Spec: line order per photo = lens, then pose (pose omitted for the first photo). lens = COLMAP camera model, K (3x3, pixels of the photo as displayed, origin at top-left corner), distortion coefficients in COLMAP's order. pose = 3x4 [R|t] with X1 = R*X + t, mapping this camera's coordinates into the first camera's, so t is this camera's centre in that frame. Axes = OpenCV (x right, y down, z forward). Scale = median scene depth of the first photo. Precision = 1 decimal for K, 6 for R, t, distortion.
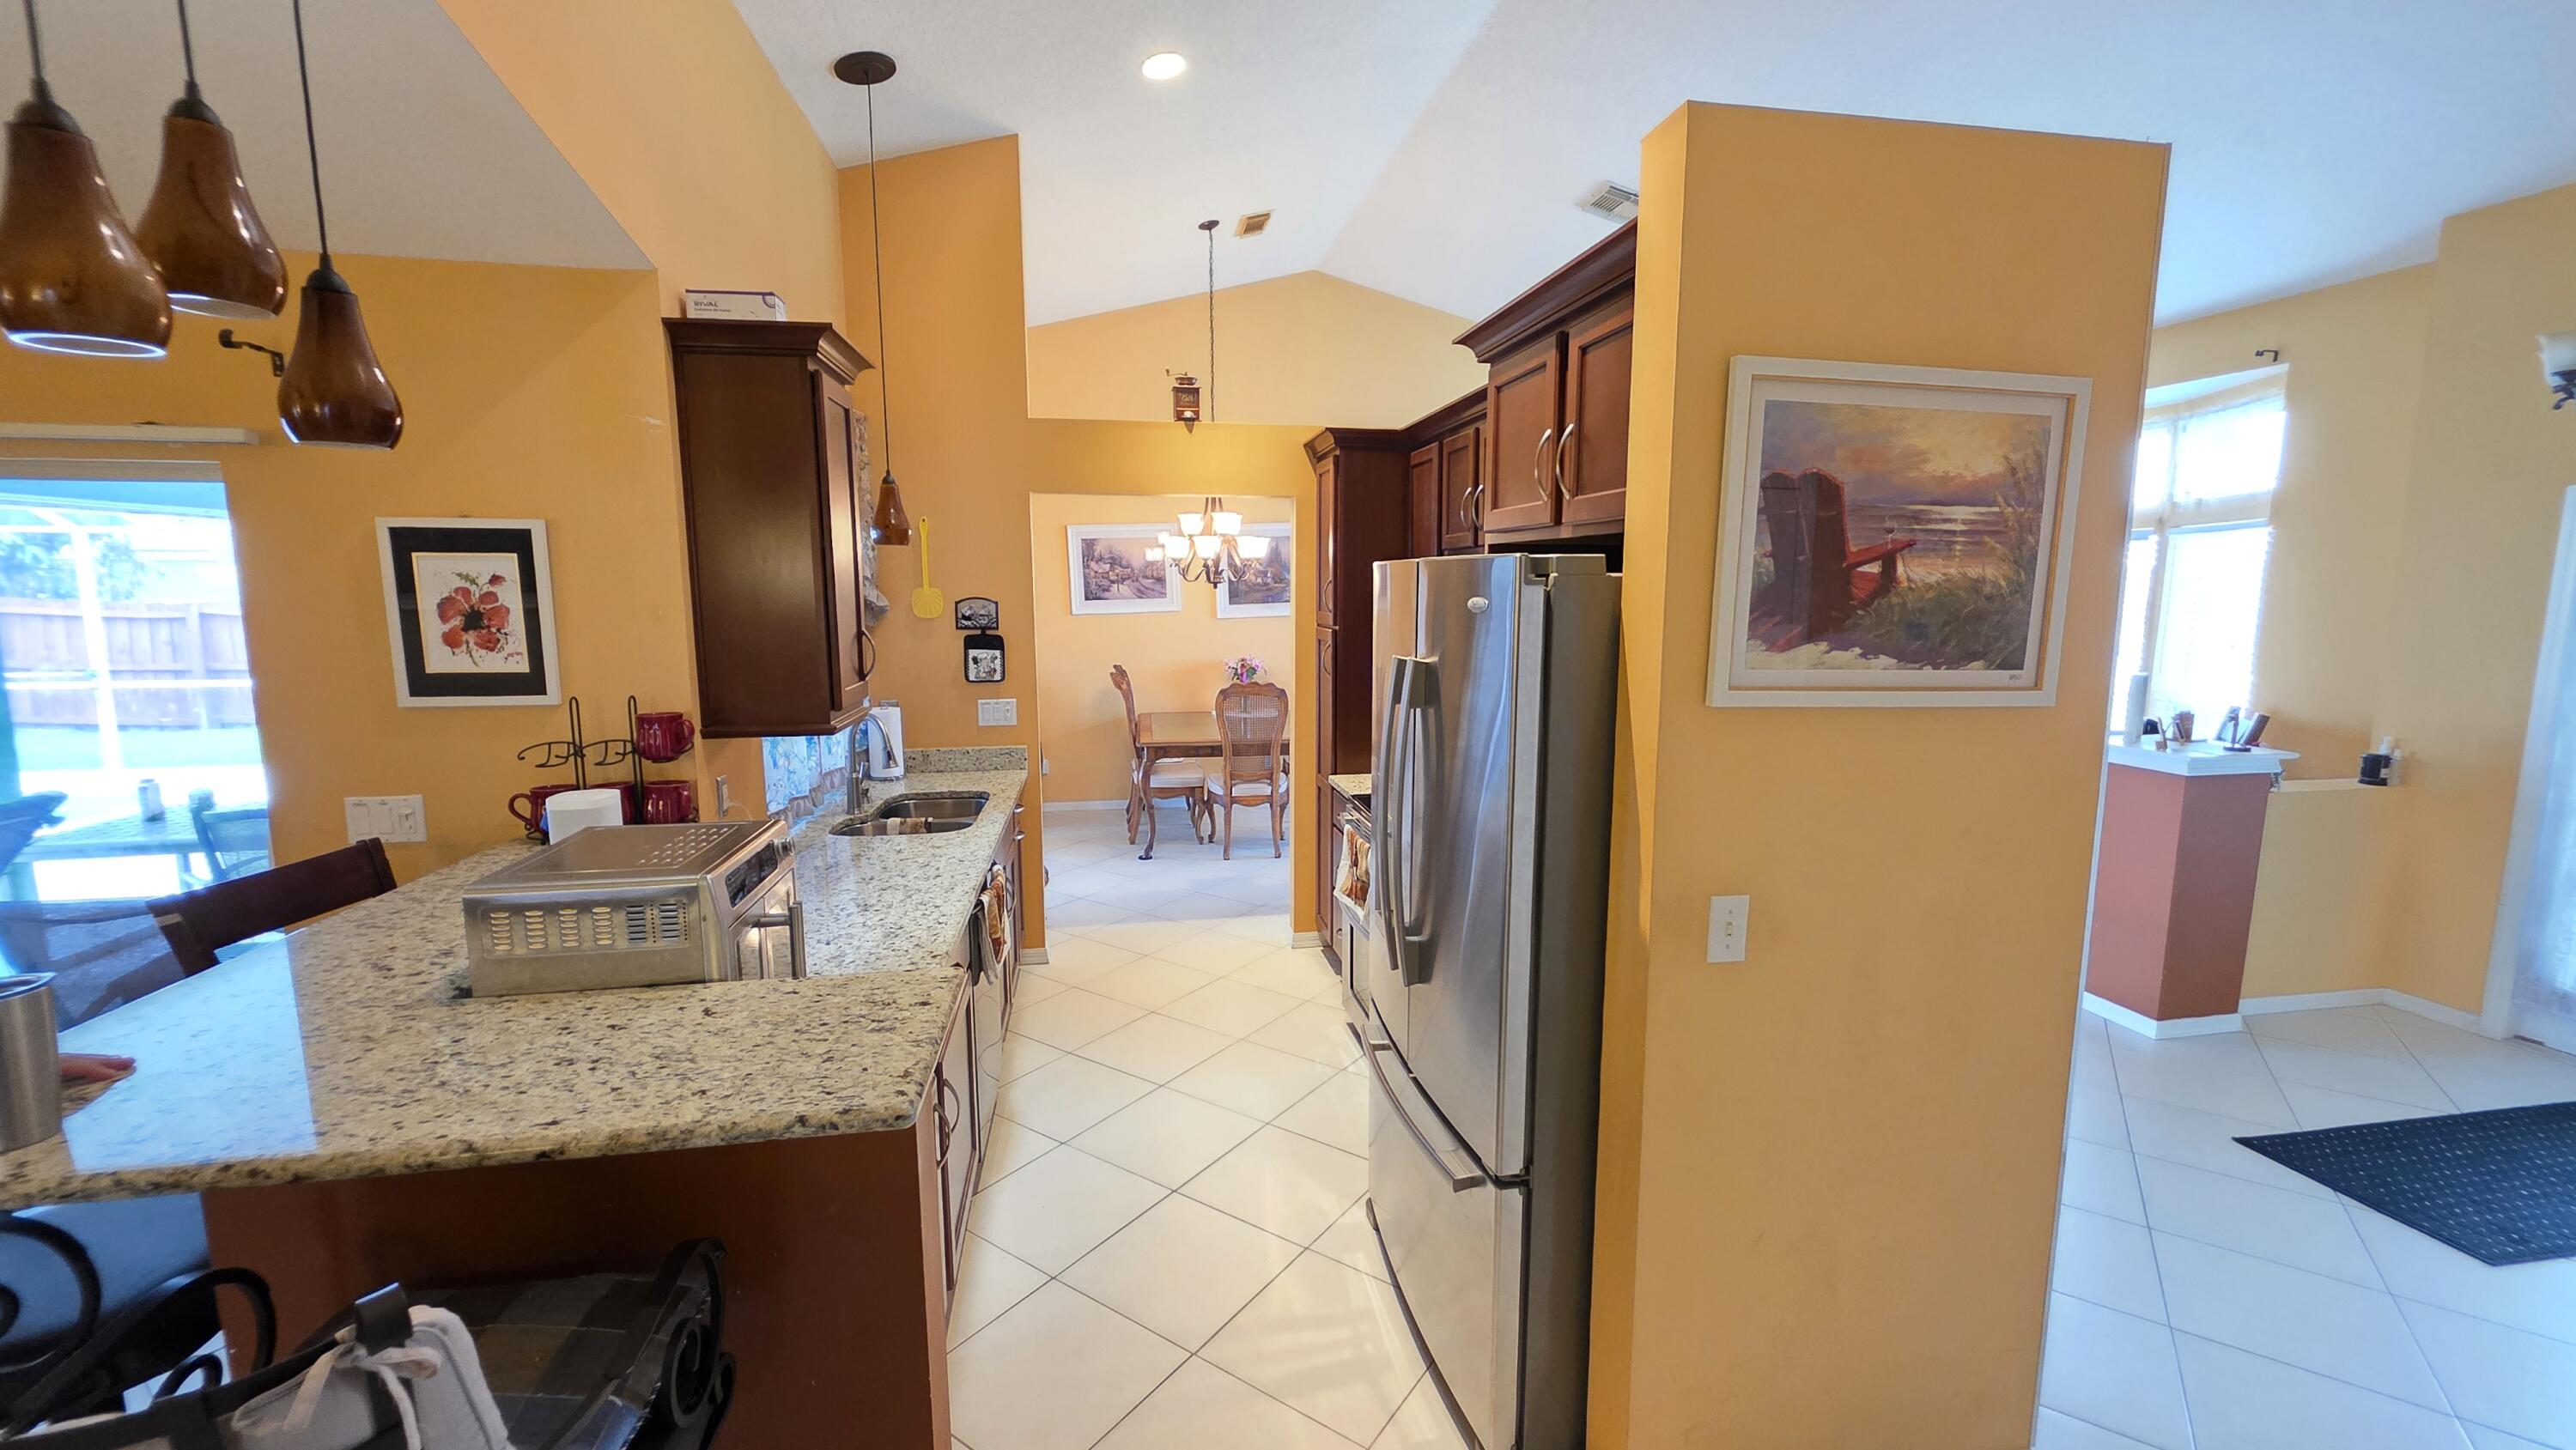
lens RADIAL K [[1034.9, 0, 1296.4], [0, 1034.9, 719.9], [0, 0, 1]] dist [0.001327, -0.000128]
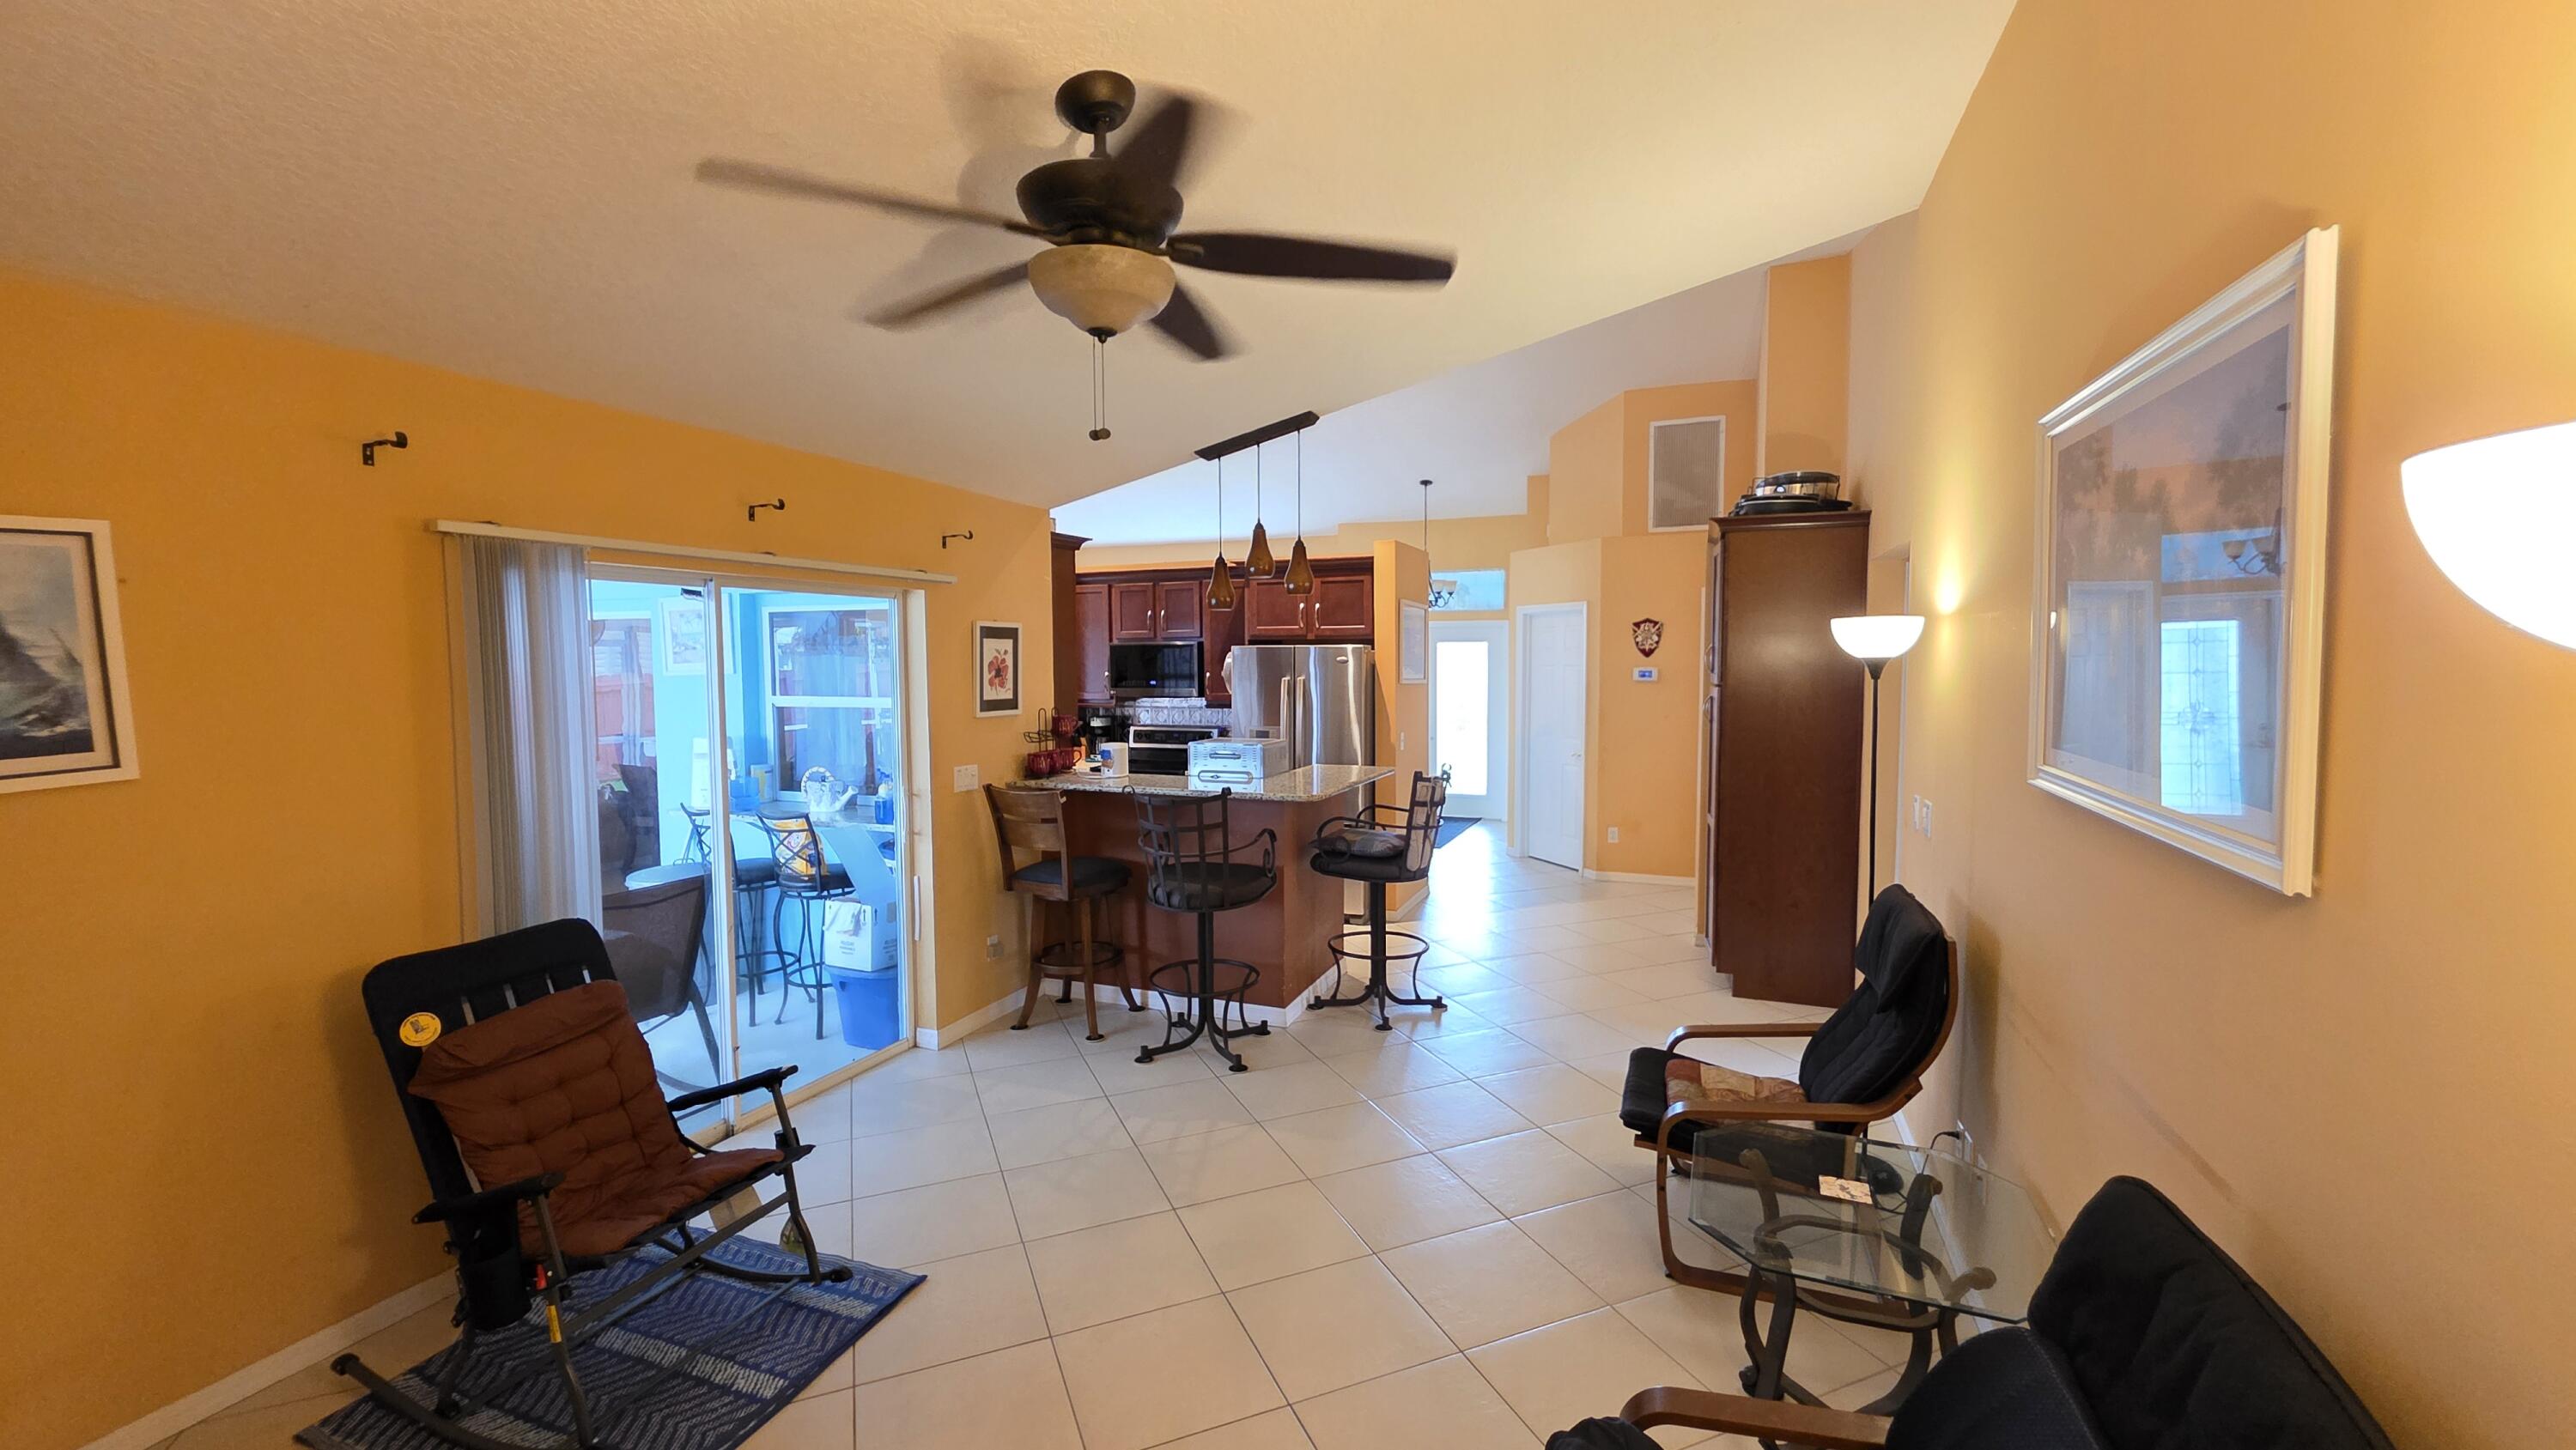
lens RADIAL K [[1034.9, 0, 1277.7], [0, 1034.9, 721.4], [0, 0, 1]] dist [0.001327, -0.000128]
pose [[0.547239, -0.055007, 0.835167, -1.218371], [0.116301, 0.993155, -0.010793, 0.045674], [-0.828857, 0.103038, 0.549890, -0.298118]]
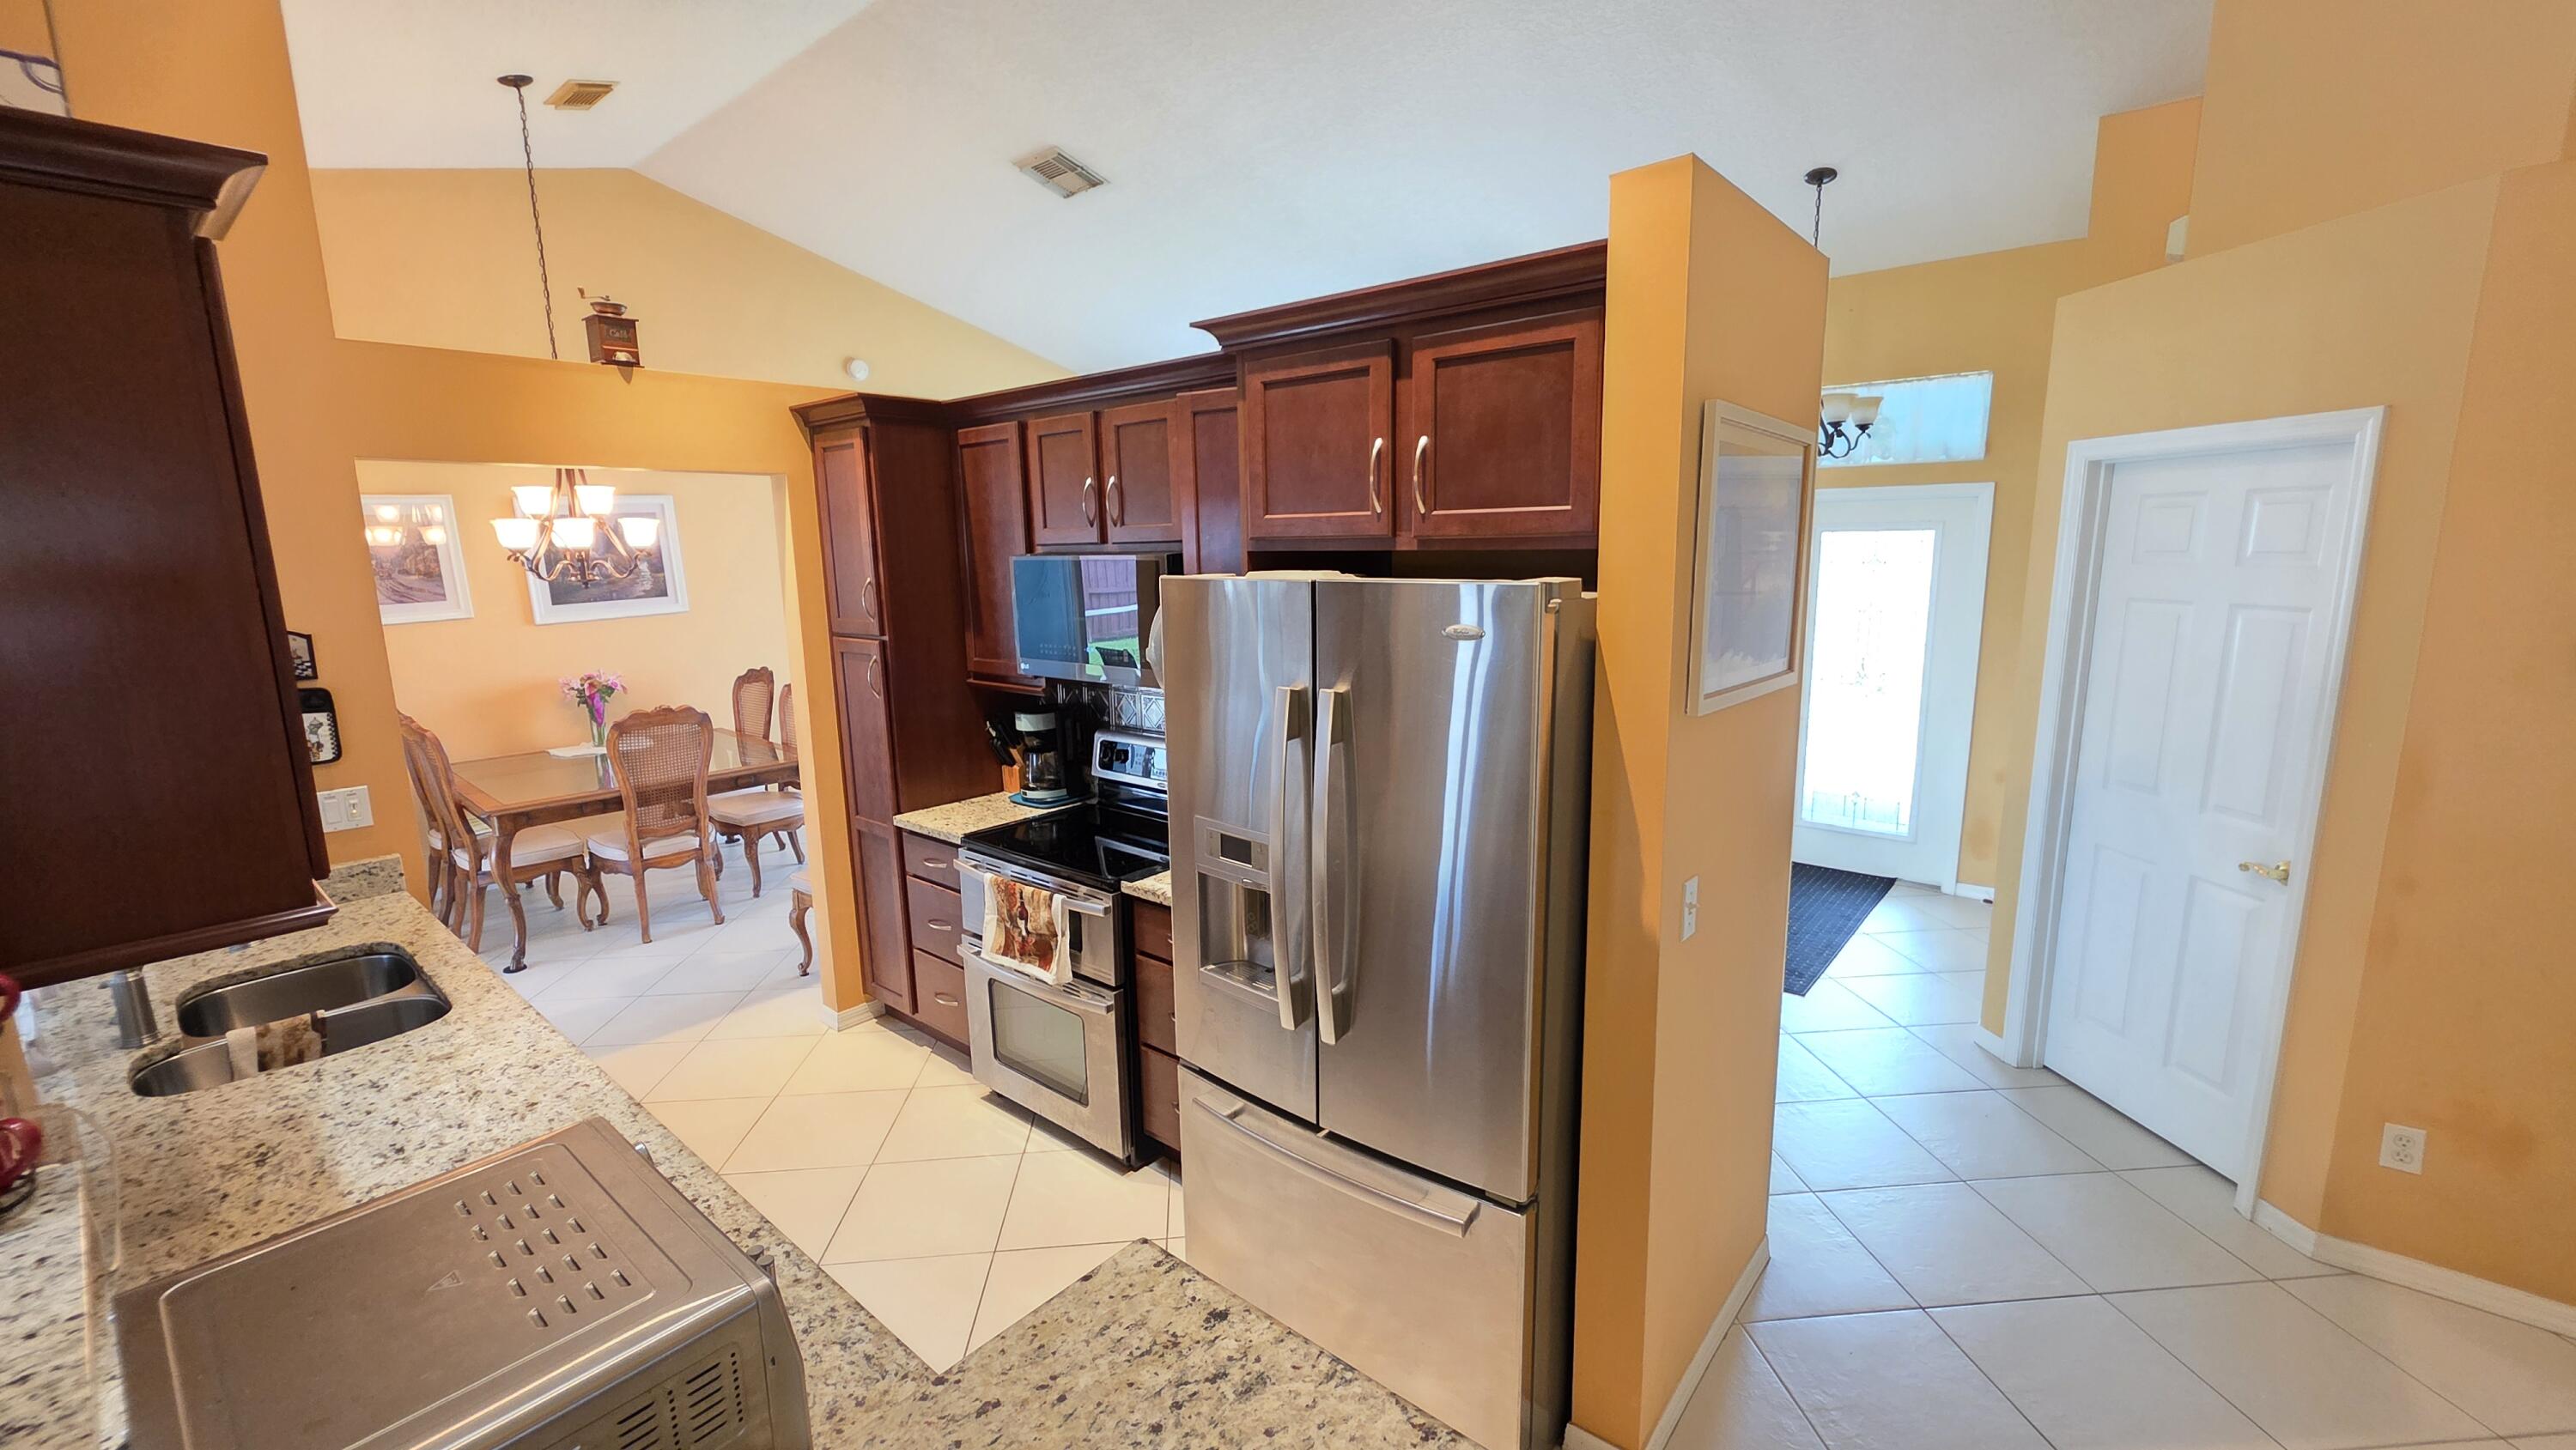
lens RADIAL K [[1034.9, 0, 1289.2], [0, 1034.9, 720.8], [0, 0, 1]] dist [0.001327, -0.000128]
pose [[0.773216, -0.121476, 0.622399, -0.236260], [0.100931, 0.992544, 0.068330, -0.048098], [-0.626059, 0.009986, 0.779712, 0.157355]]
